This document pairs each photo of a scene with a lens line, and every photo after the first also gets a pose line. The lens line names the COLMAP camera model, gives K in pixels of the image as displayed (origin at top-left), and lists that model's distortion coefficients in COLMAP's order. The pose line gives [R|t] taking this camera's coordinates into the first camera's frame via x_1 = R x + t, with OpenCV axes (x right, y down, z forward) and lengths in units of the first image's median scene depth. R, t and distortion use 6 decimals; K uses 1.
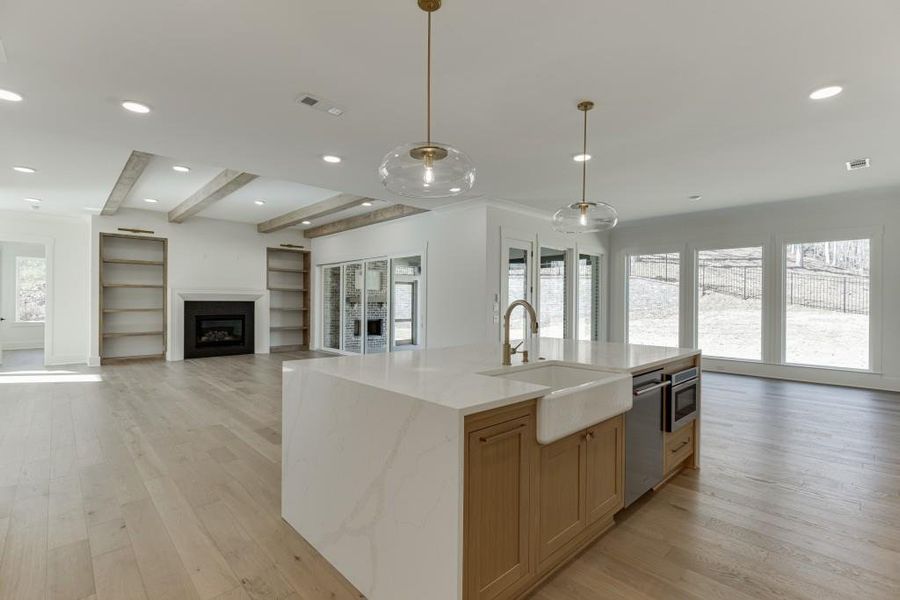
lens RADIAL K [[421.8, 0, 452.8], [0, 421.8, 301.9], [0, 0, 1]] dist [-0.004968, -0.000482]
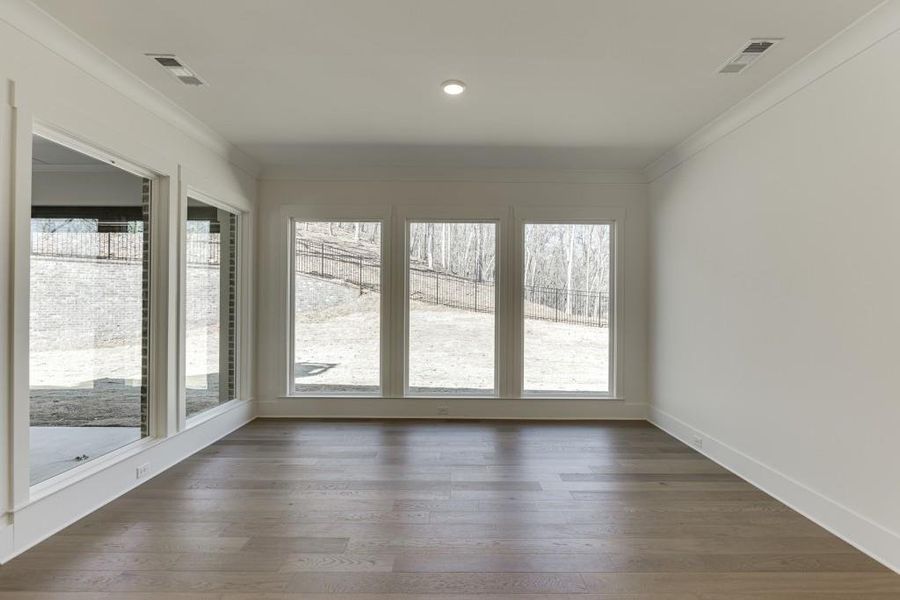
lens RADIAL K [[408.3, 0, 448.2], [0, 408.3, 296.6], [0, 0, 1]] dist [0.001581, -0.001035]
pose [[0.689259, 0.008335, 0.724467, 0.170538], [-0.002203, 0.999953, -0.009408, -0.007367], [-0.724511, 0.004888, 0.689246, 0.487438]]
